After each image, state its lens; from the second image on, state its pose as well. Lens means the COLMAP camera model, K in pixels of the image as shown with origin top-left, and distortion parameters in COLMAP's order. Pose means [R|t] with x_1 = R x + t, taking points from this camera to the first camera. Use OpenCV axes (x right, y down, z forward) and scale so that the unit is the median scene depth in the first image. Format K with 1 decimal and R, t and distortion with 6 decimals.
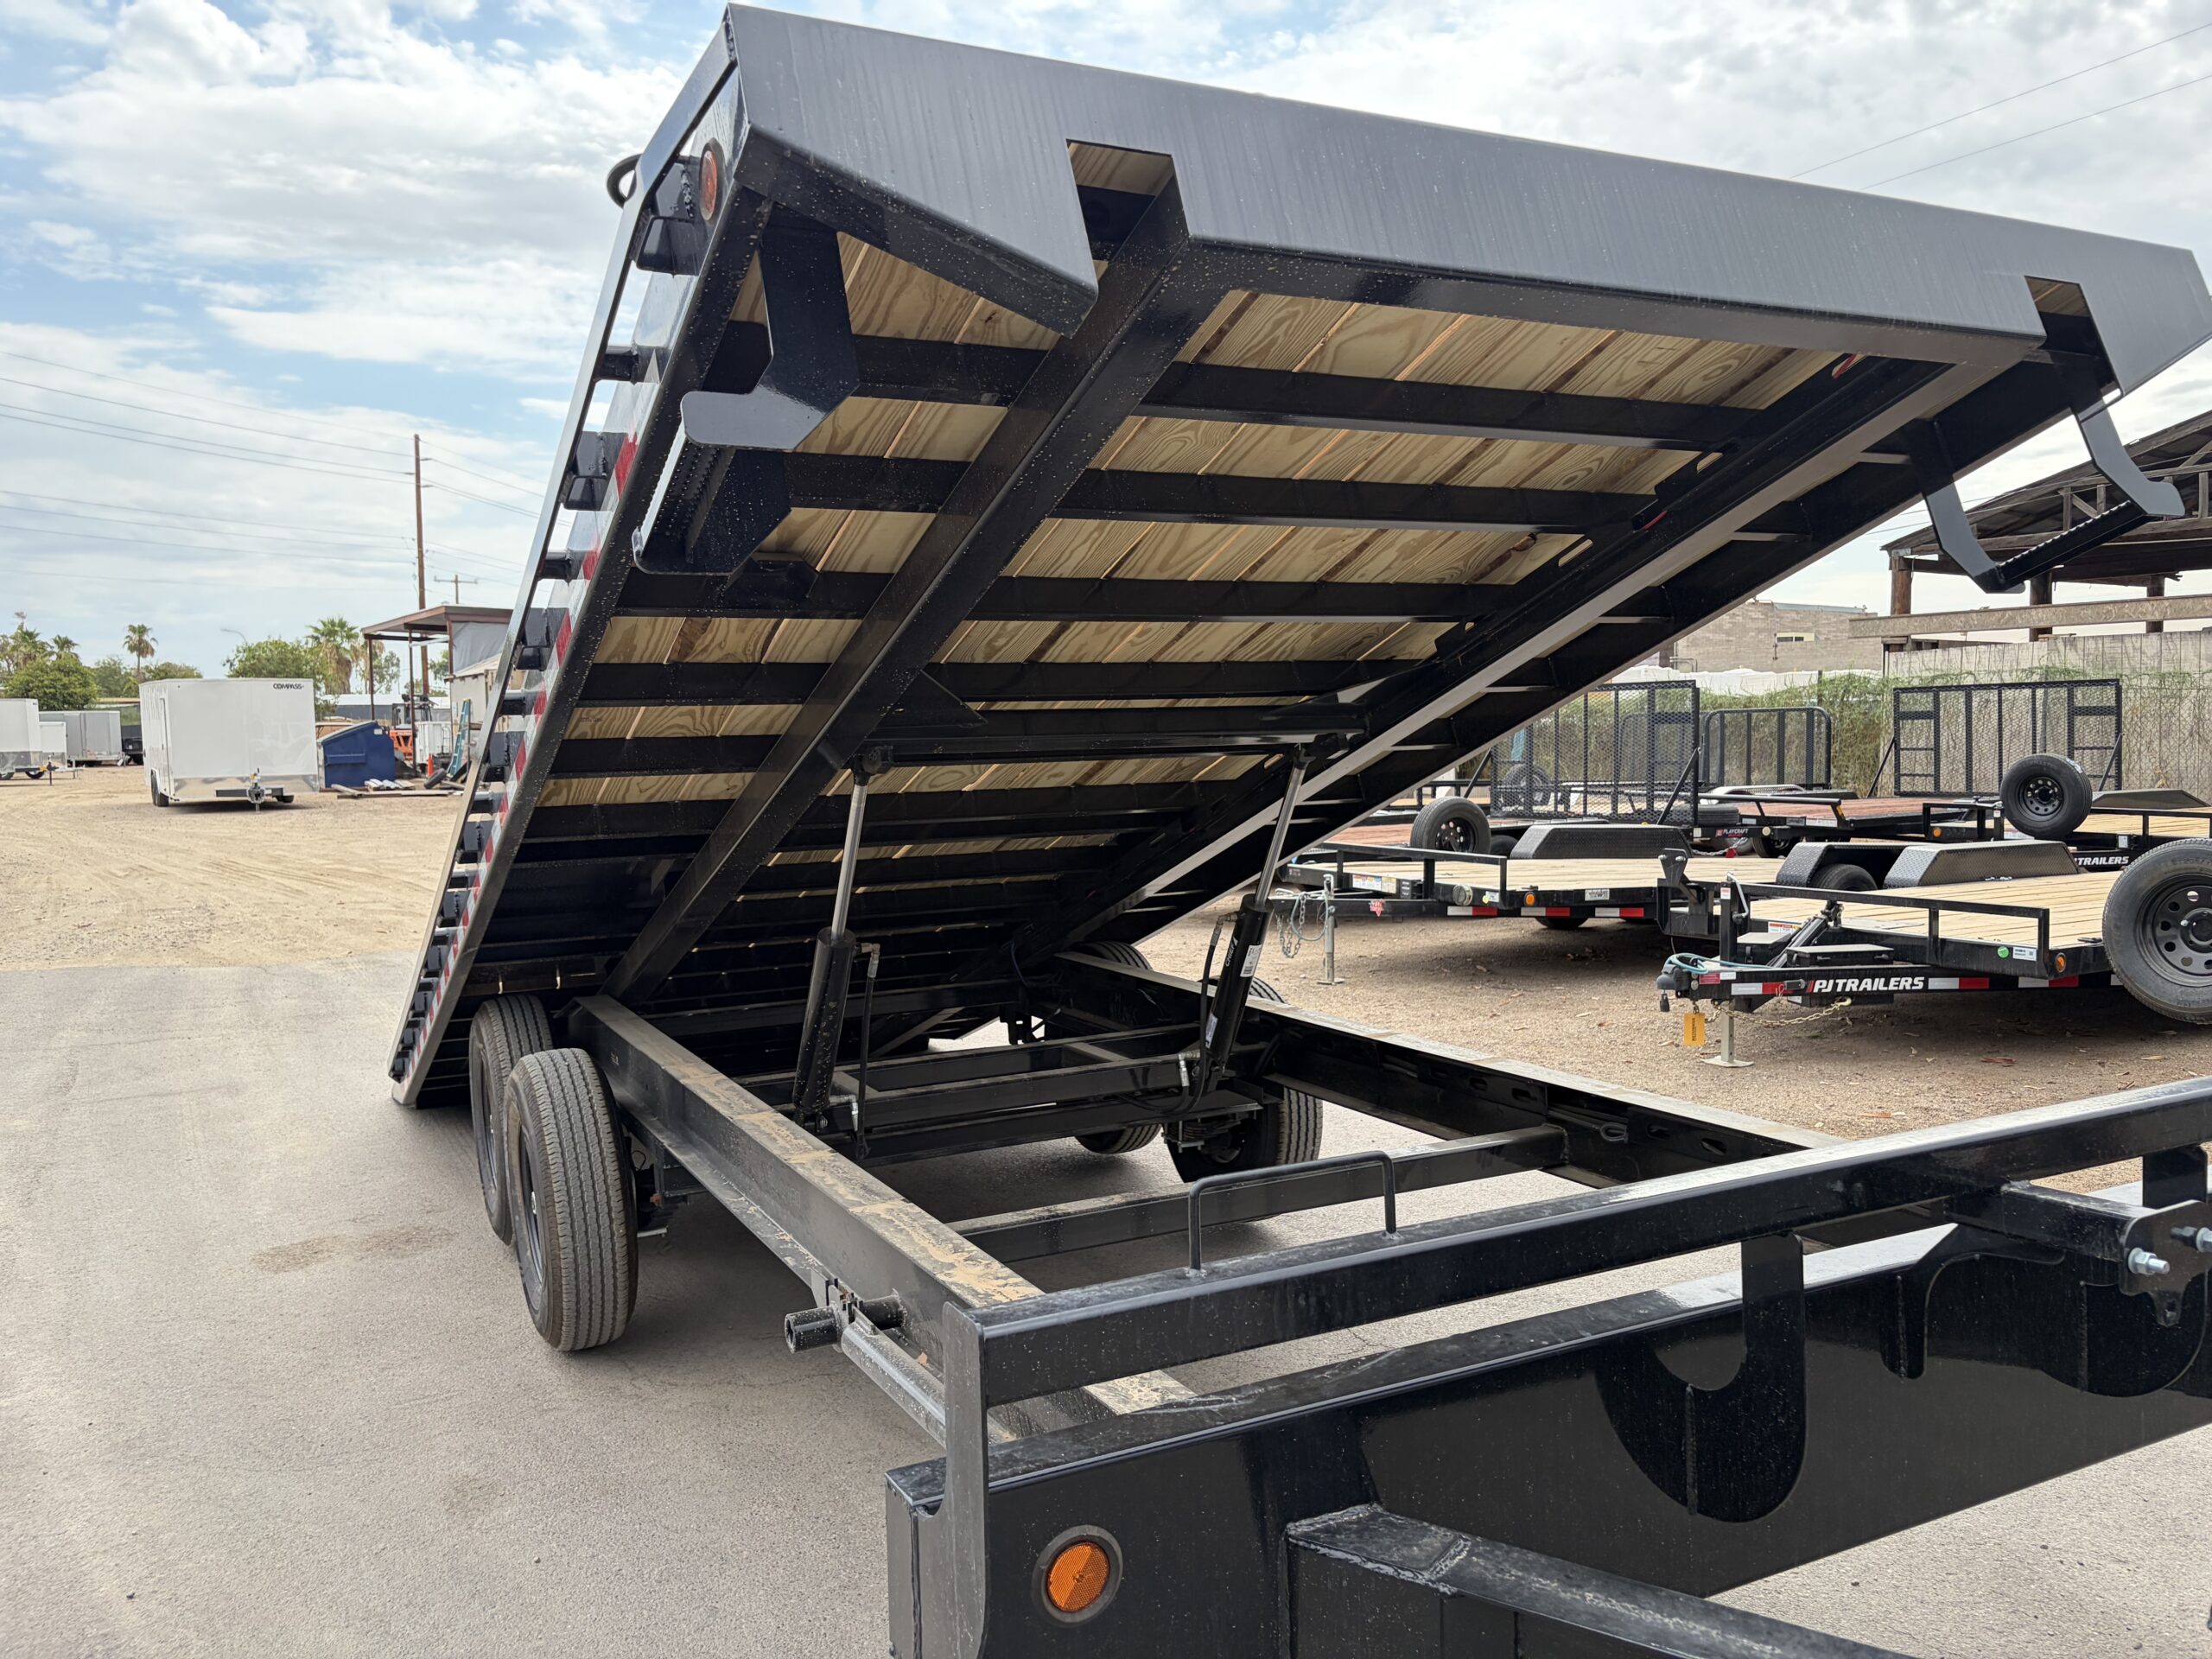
lens RADIAL K [[1679.3, 0, 1104.1], [0, 1679.3, 797.0], [0, 0, 1]] dist [0.050657, -0.043359]
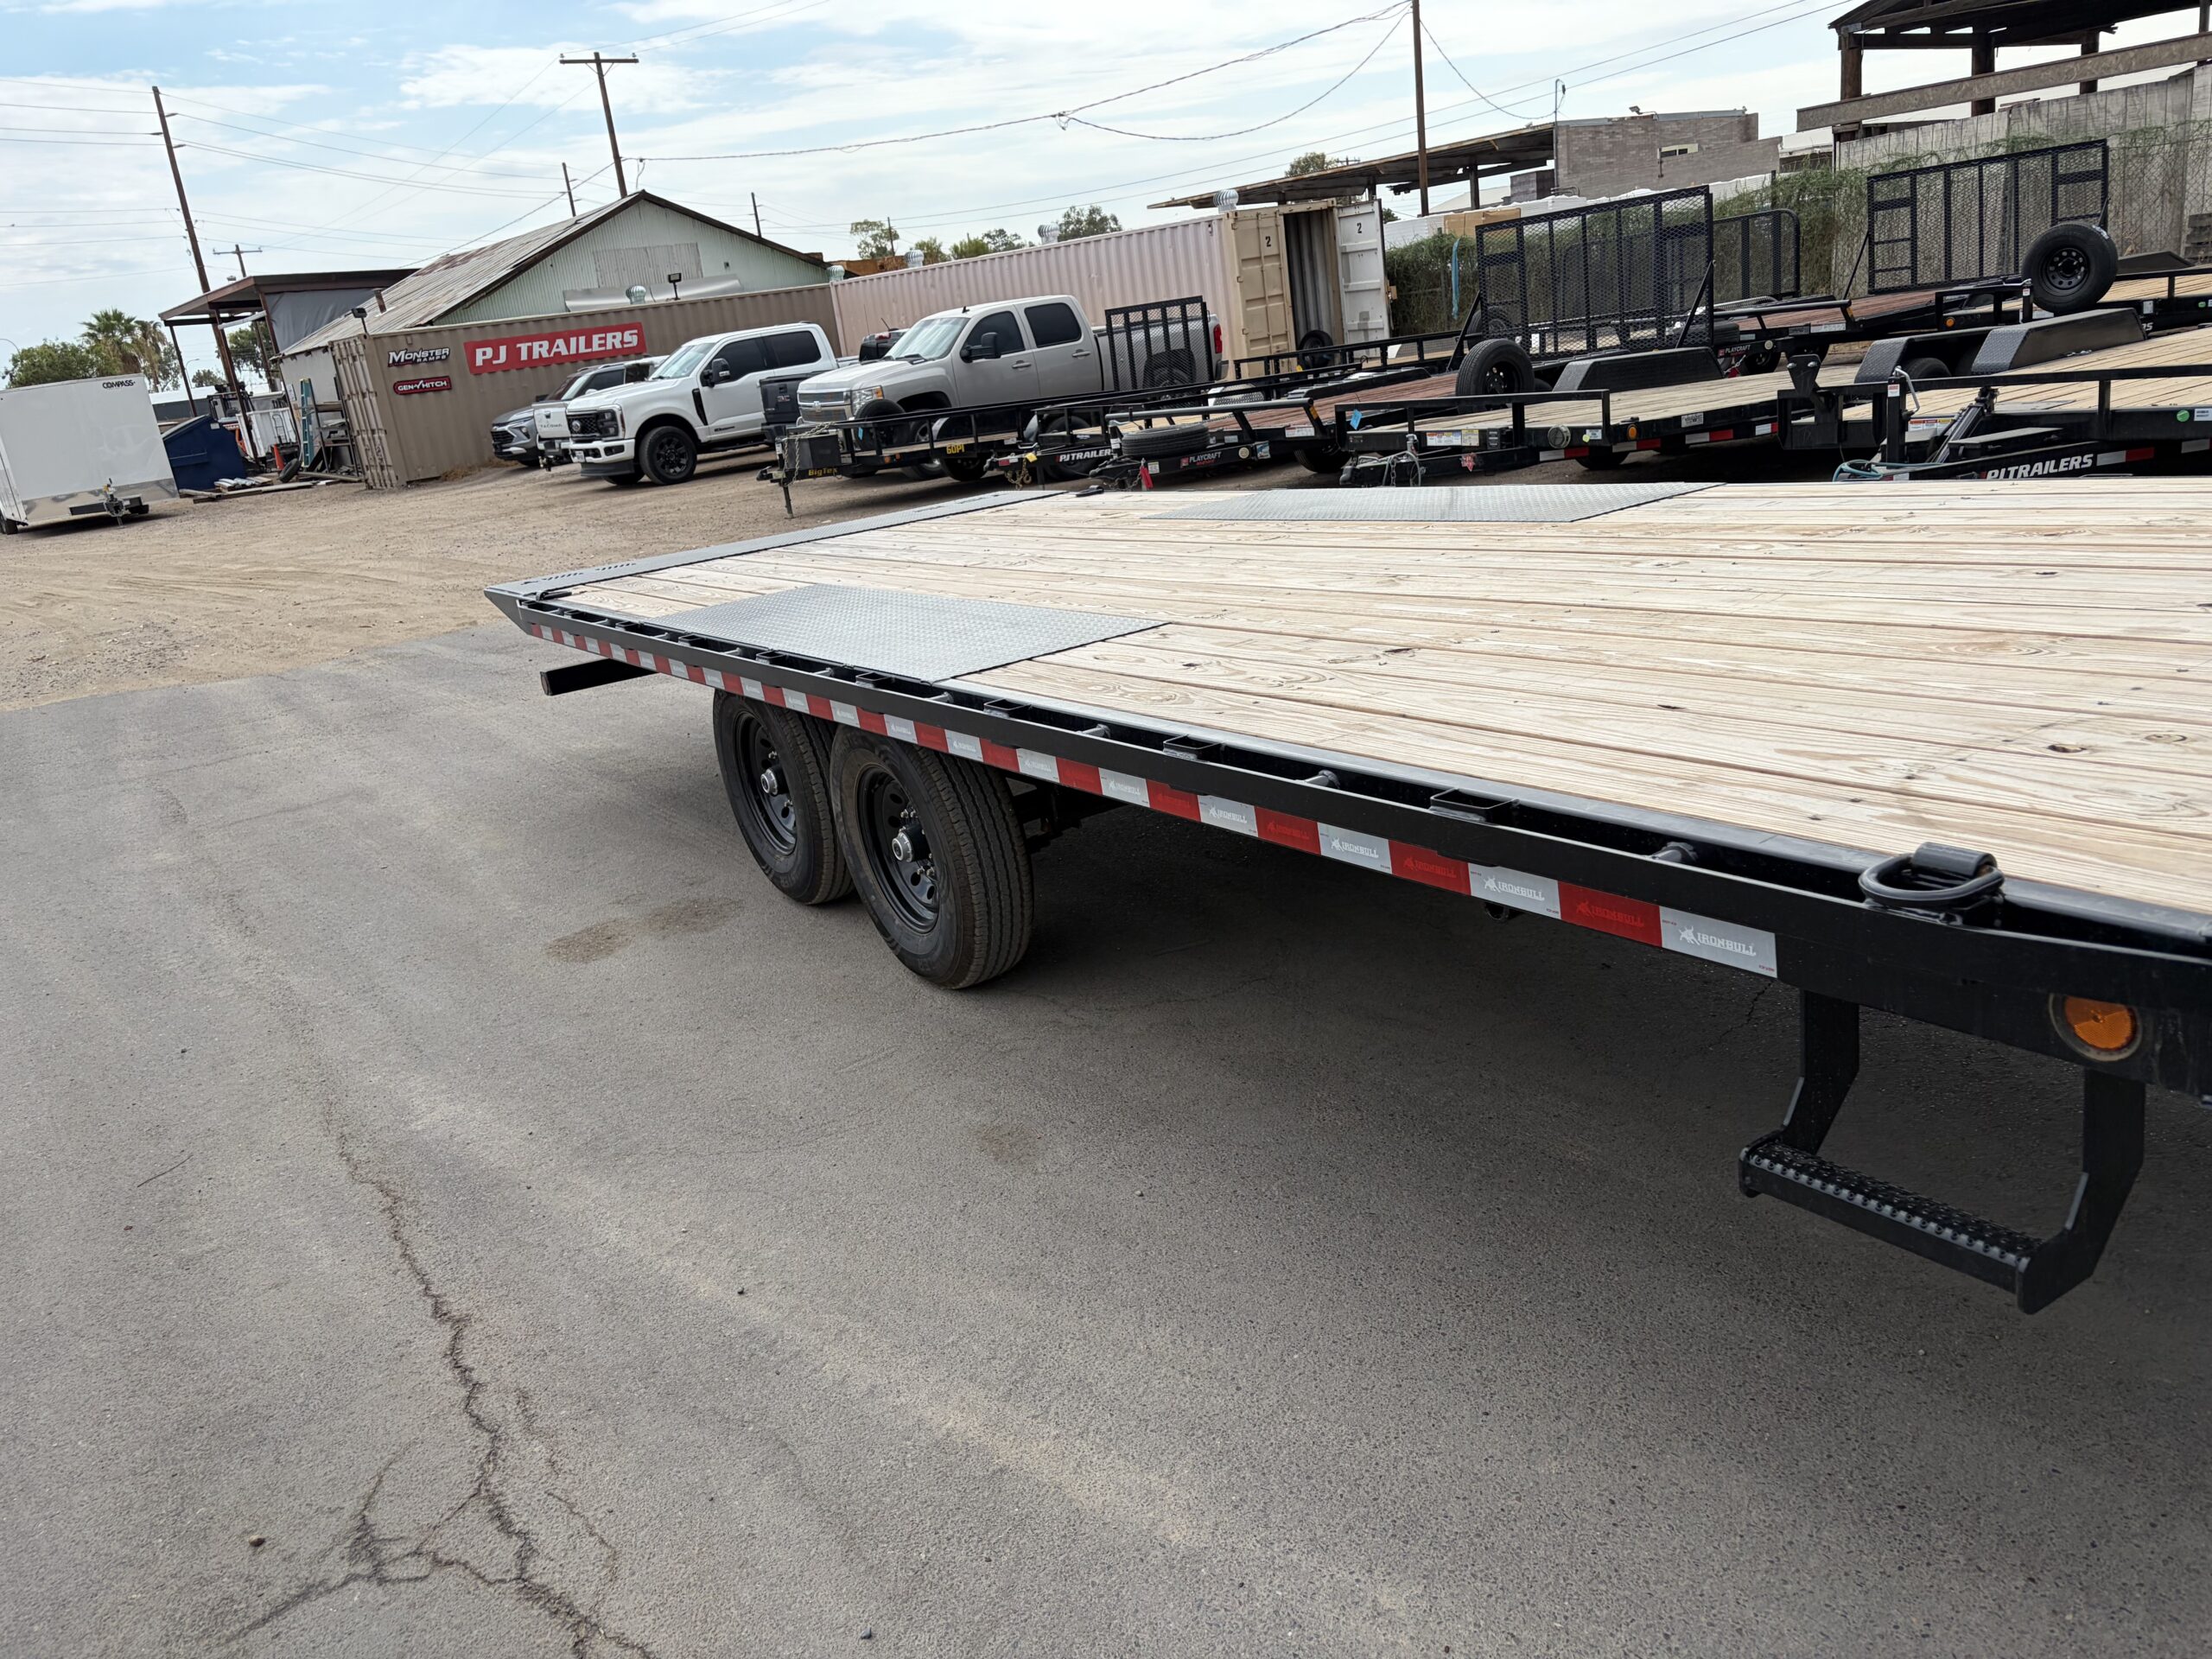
lens RADIAL K [[1690.6, 0, 1092.7], [0, 1690.6, 794.2], [0, 0, 1]] dist [0.045331, -0.043284]
pose [[0.989940, -0.132041, 0.050842, -0.065134], [0.117356, 0.966970, 0.226265, 0.002763], [-0.079039, -0.218022, 0.972738, 0.022589]]
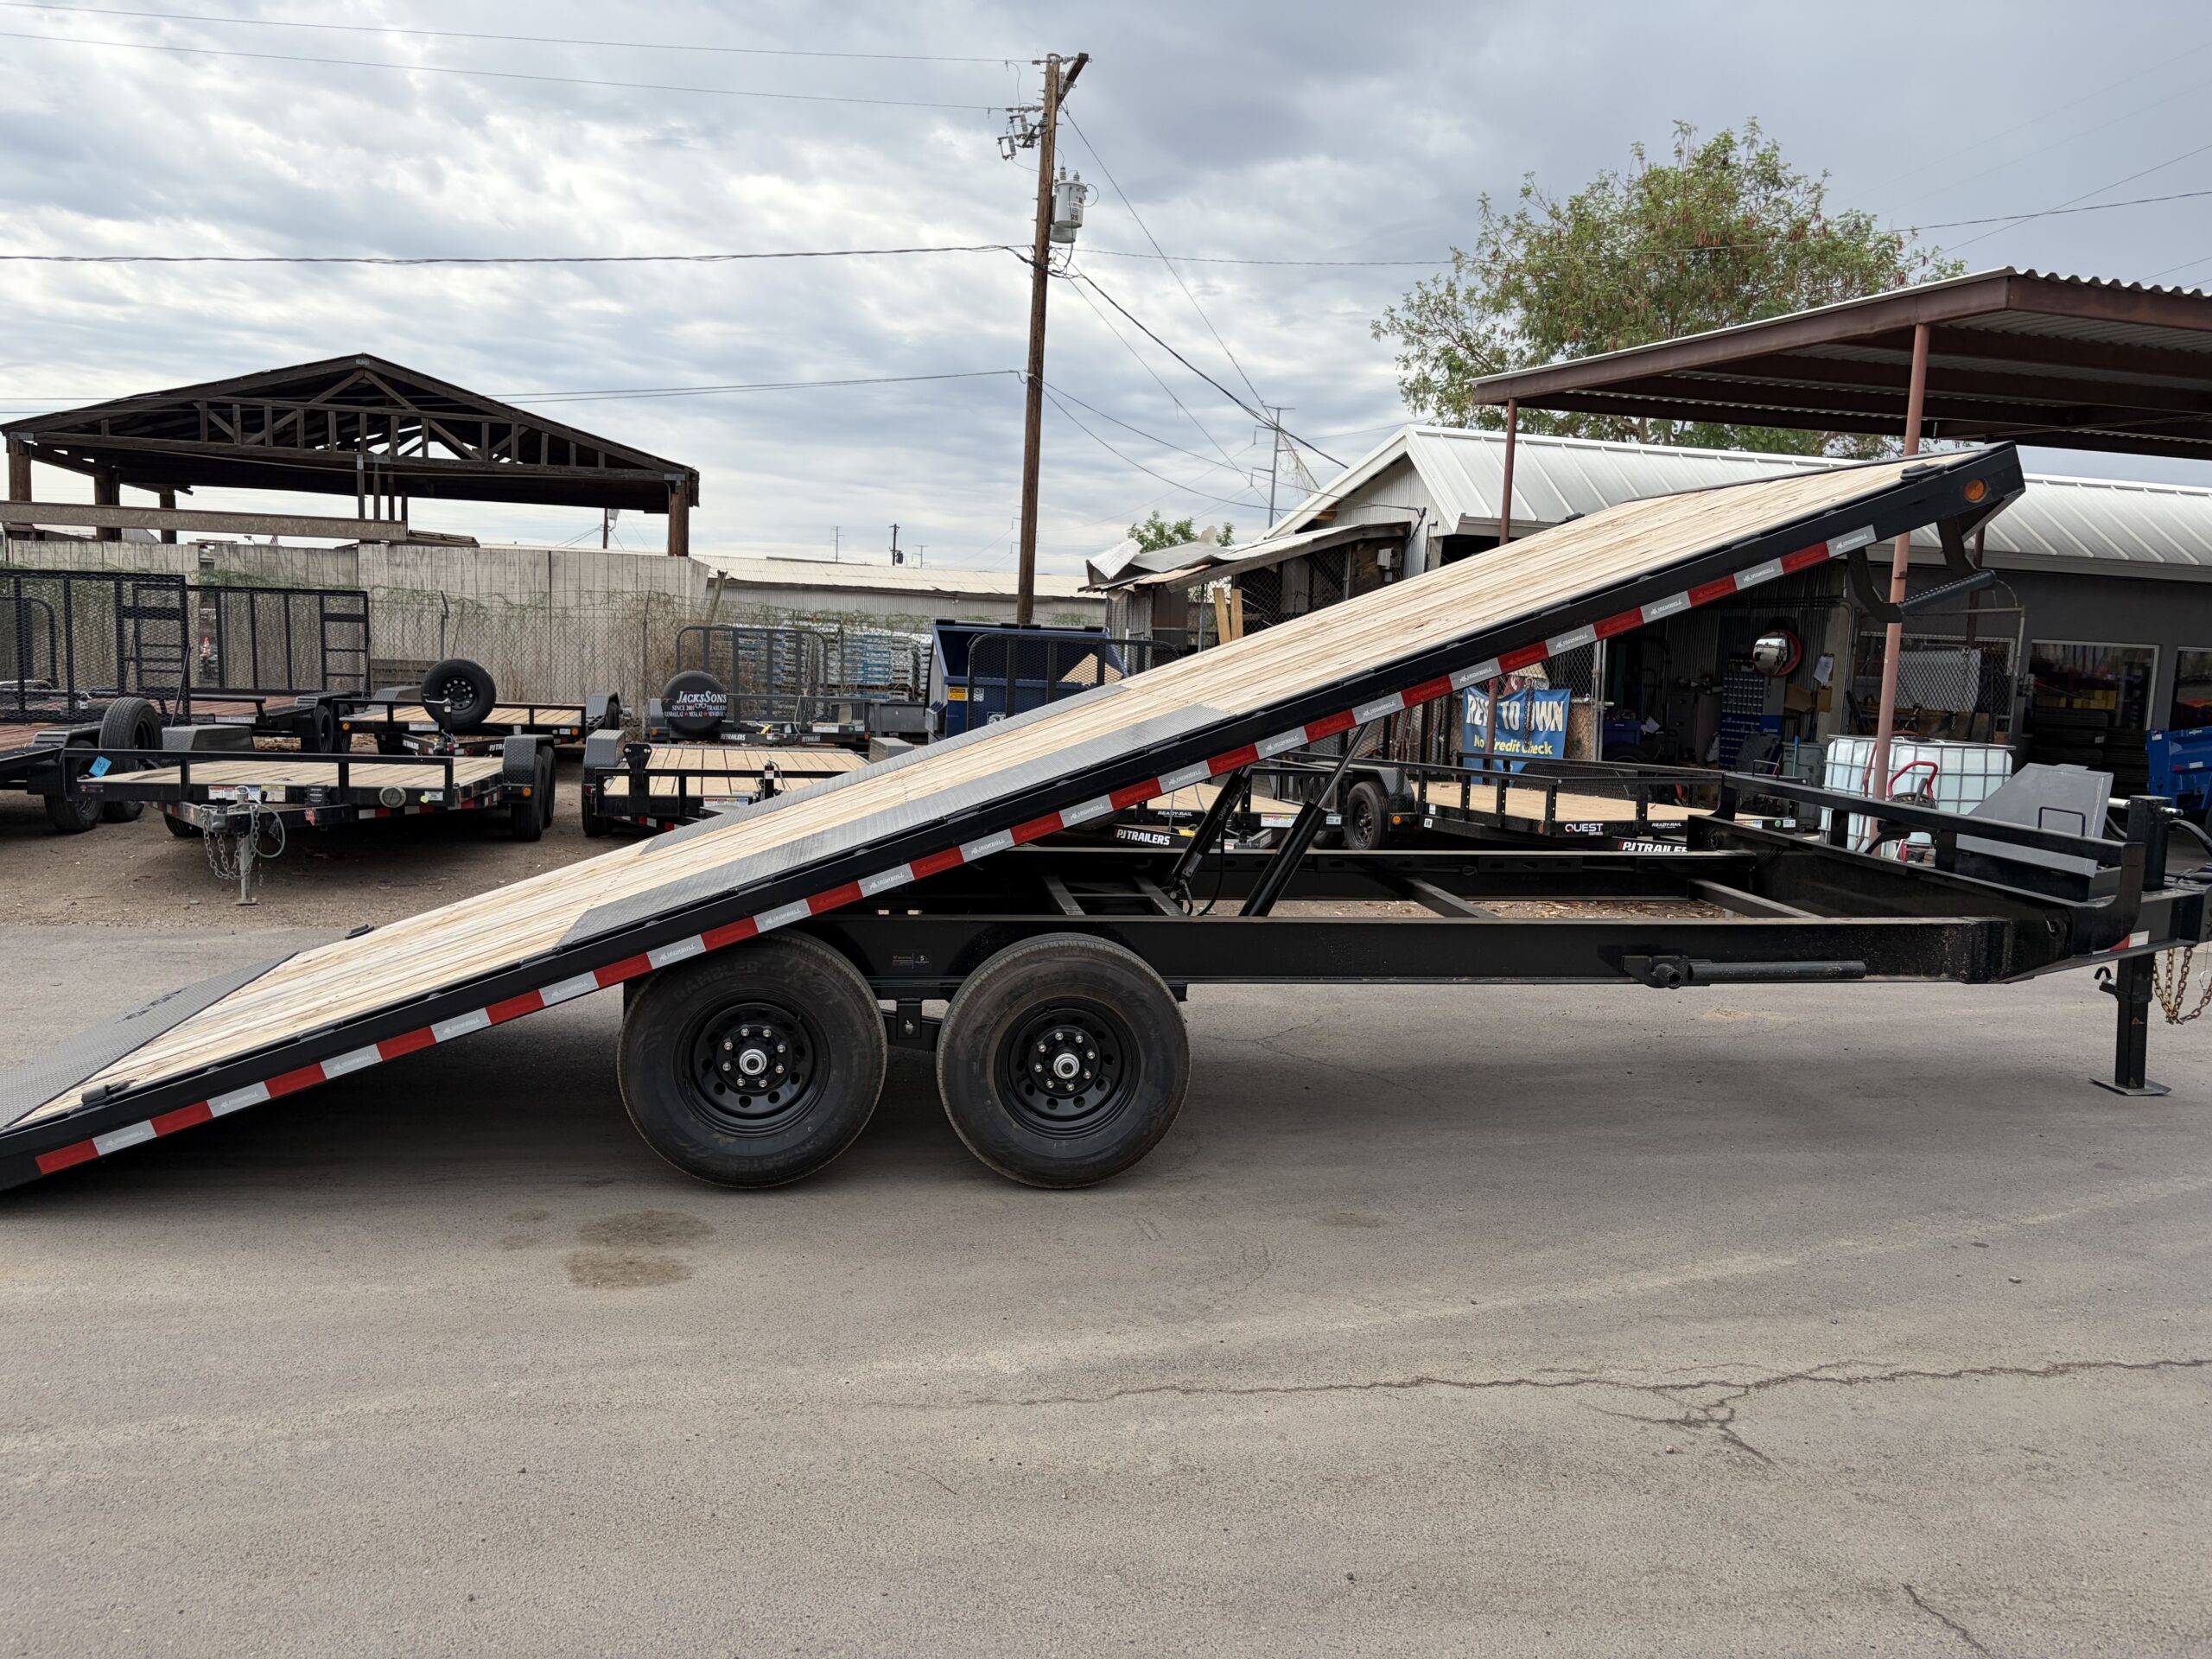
lens RADIAL K [[1656.6, 0, 1086.2], [0, 1656.6, 844.6], [0, 0, 1]] dist [0.039511, -0.044033]
pose [[0.328007, -0.091100, 0.940272, -0.316452], [0.001400, 0.995385, 0.095951, -0.004917], [-0.944674, -0.030157, 0.326621, 0.143796]]
